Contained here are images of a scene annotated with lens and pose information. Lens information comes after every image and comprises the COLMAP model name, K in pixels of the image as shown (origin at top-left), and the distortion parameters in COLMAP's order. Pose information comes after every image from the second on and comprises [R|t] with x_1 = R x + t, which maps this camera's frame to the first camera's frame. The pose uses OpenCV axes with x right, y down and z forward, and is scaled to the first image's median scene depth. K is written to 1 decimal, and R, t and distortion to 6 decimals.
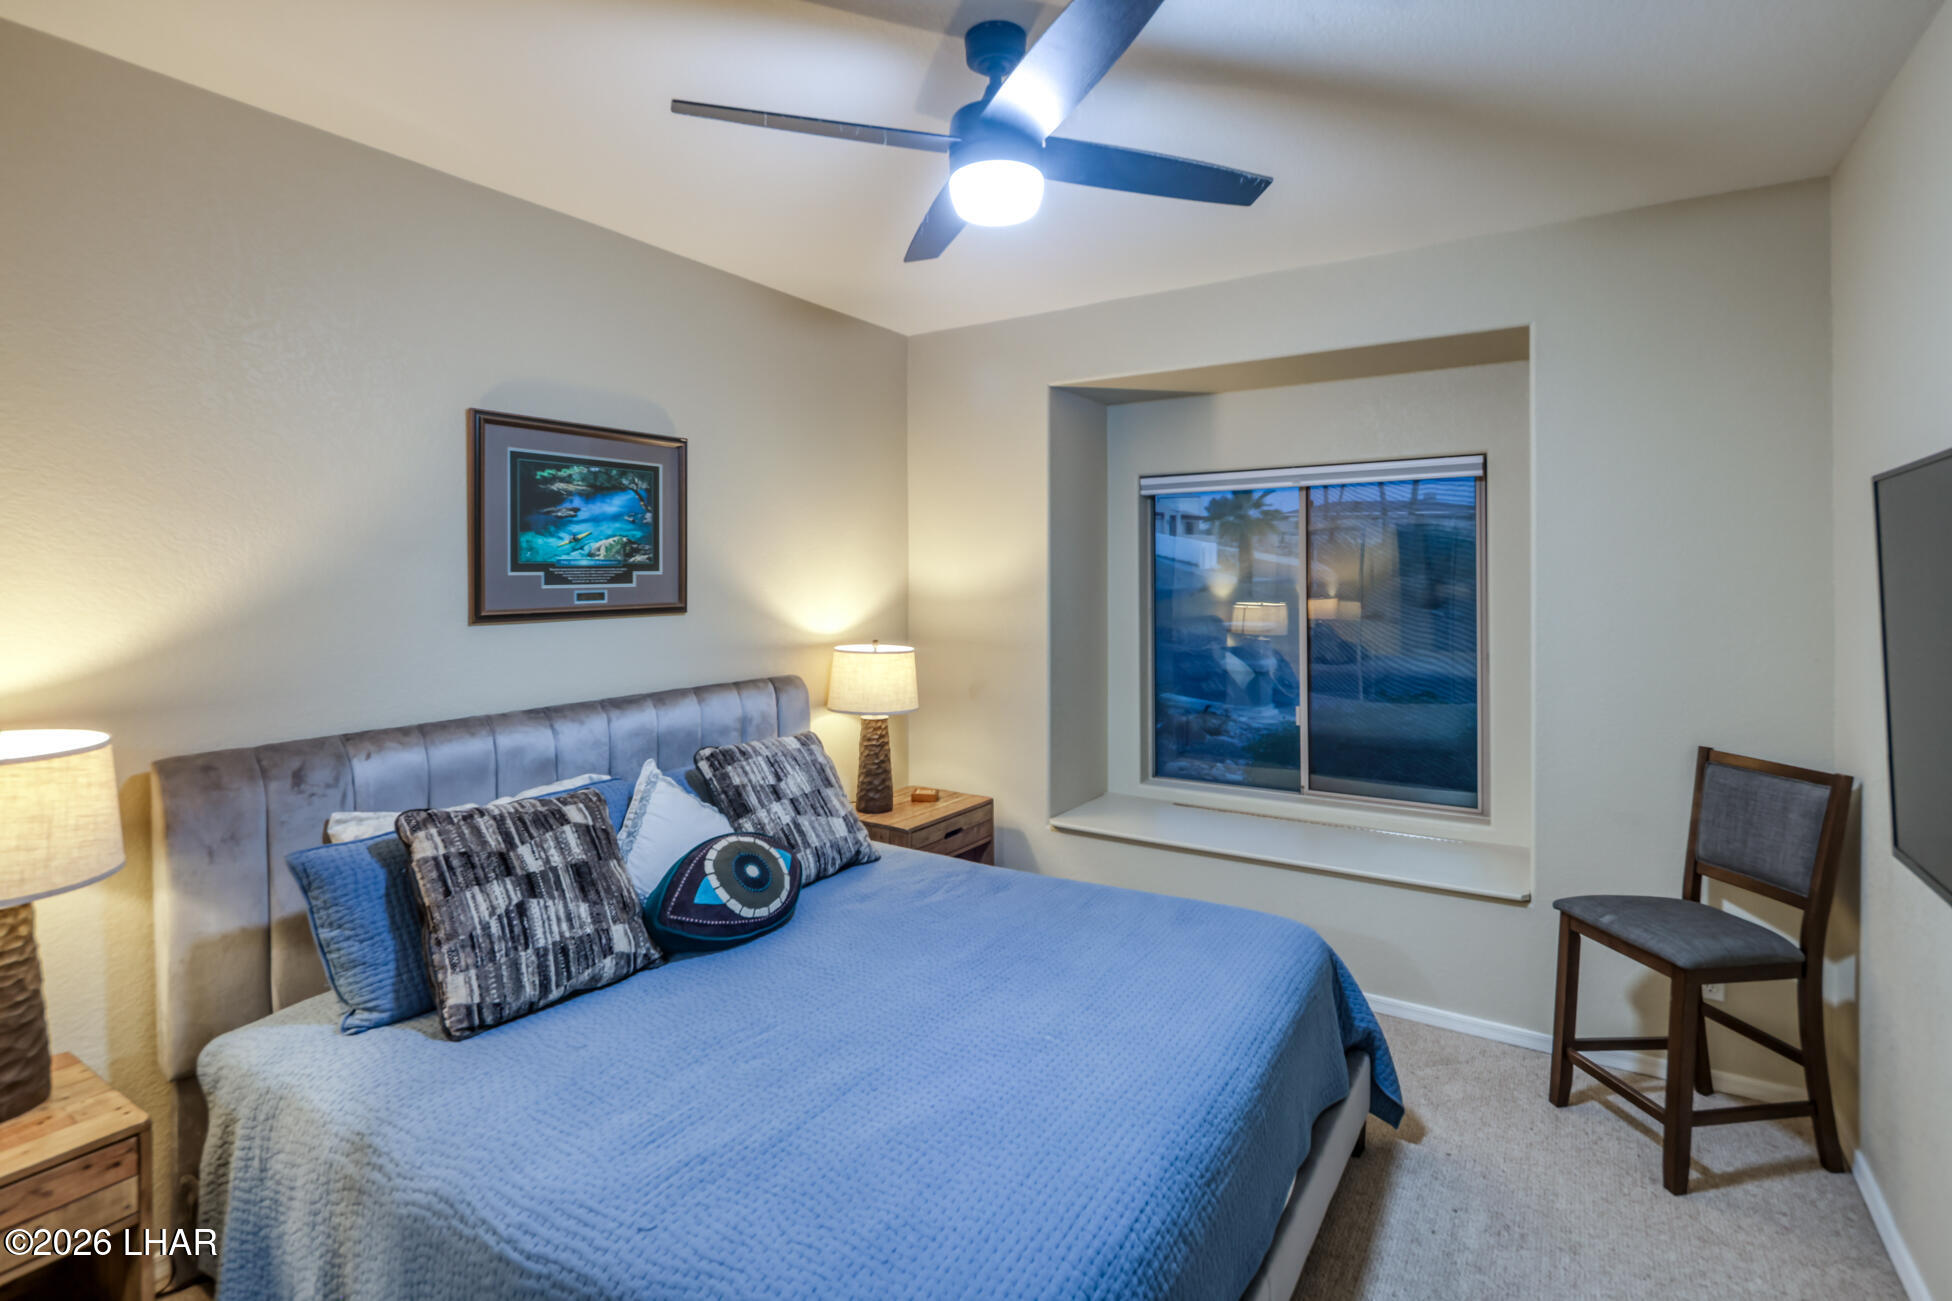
lens RADIAL K [[936.8, 0, 987.0], [0, 936.8, 581.5], [0, 0, 1]] dist [0.007554, -0.006061]
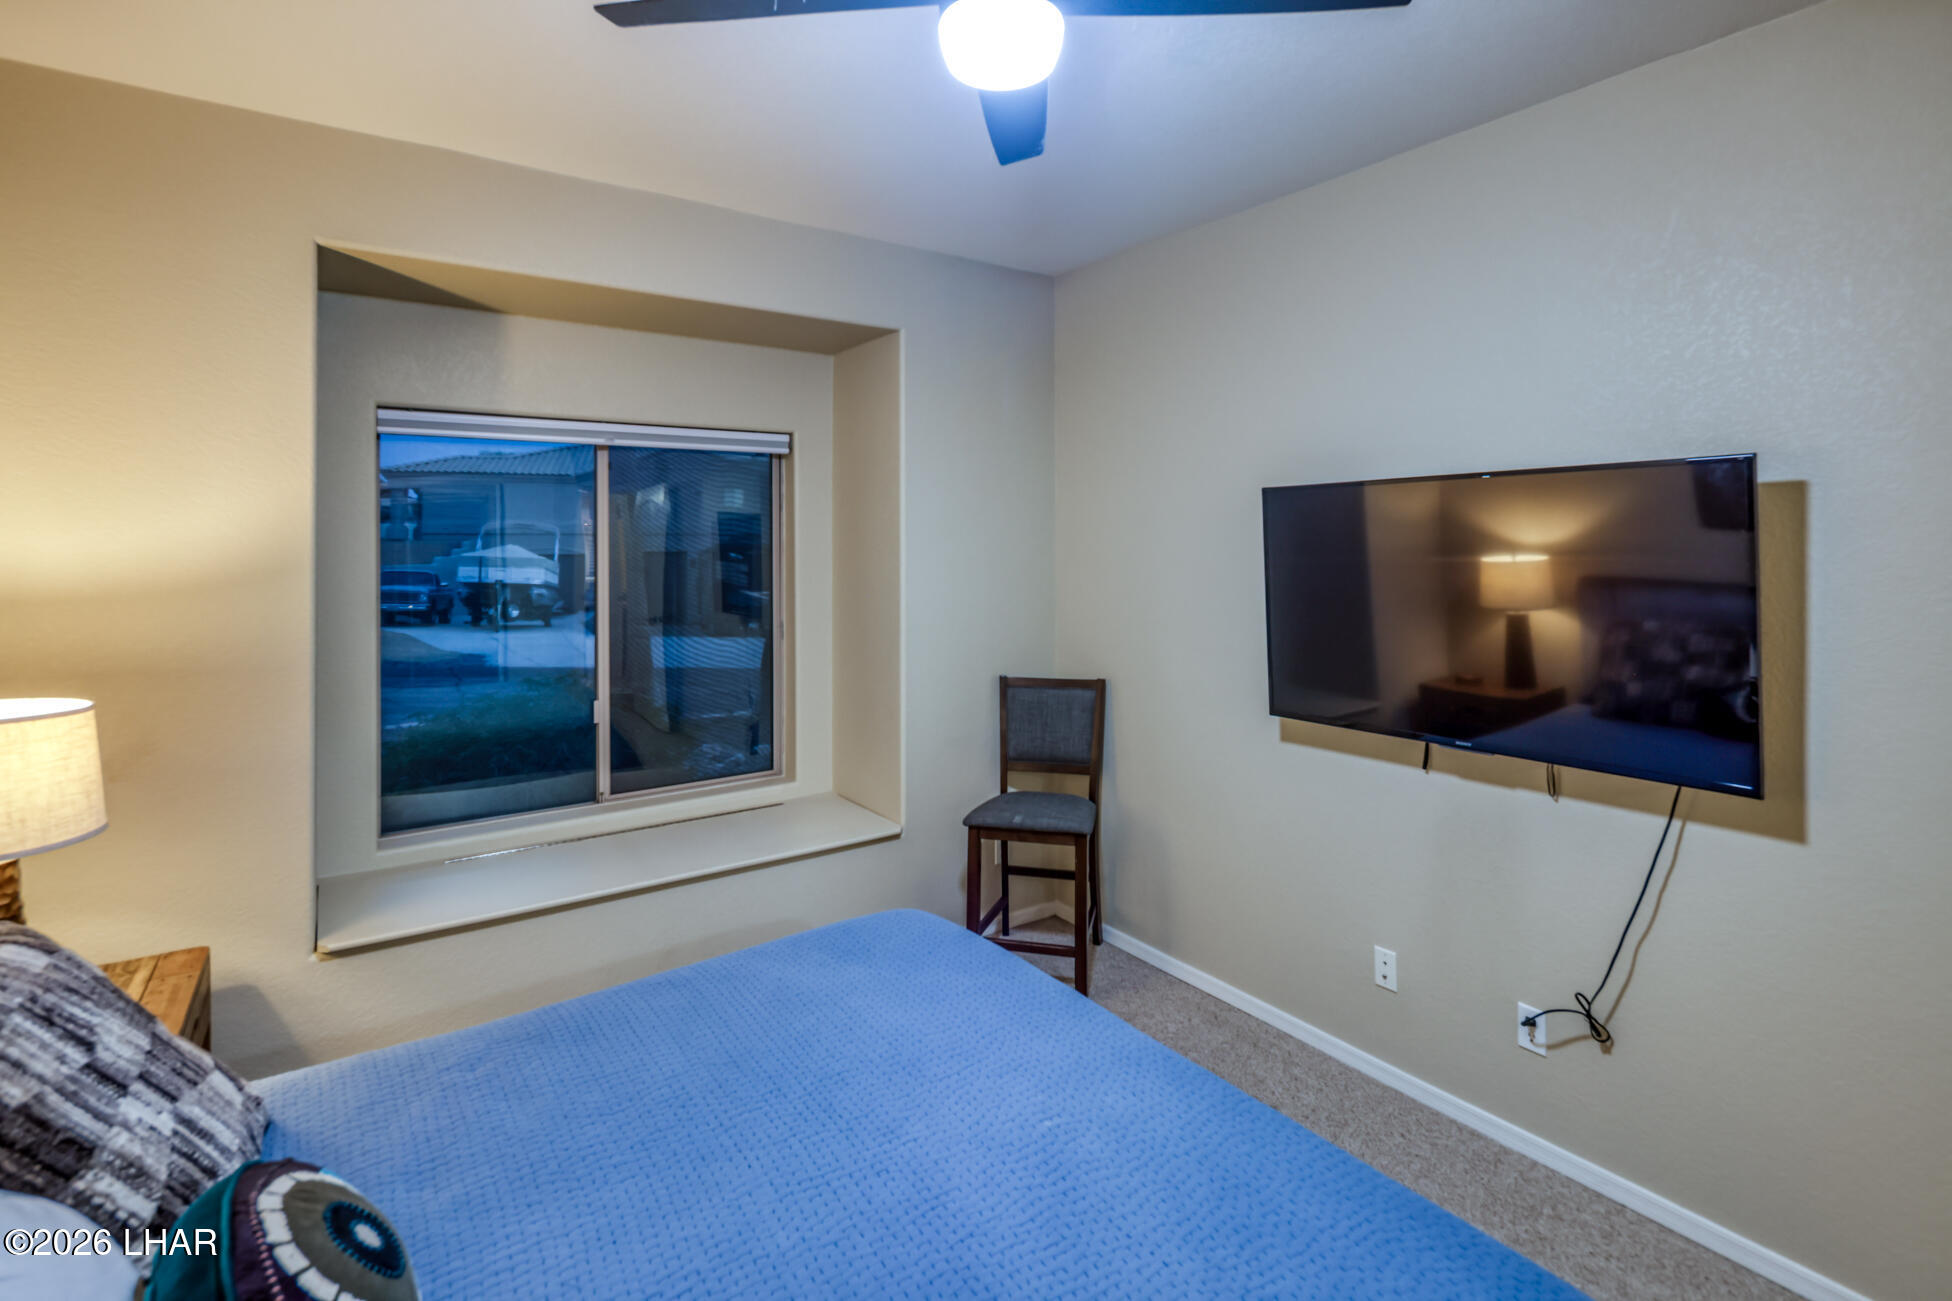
lens RADIAL K [[936.8, 0, 991.4], [0, 936.8, 539.7], [0, 0, 1]] dist [0.007554, -0.006061]
pose [[0.382468, 0.004463, 0.923958, -0.465480], [0.004844, 0.999965, -0.006835, -0.008728], [-0.923956, 0.007090, 0.382433, 0.482730]]
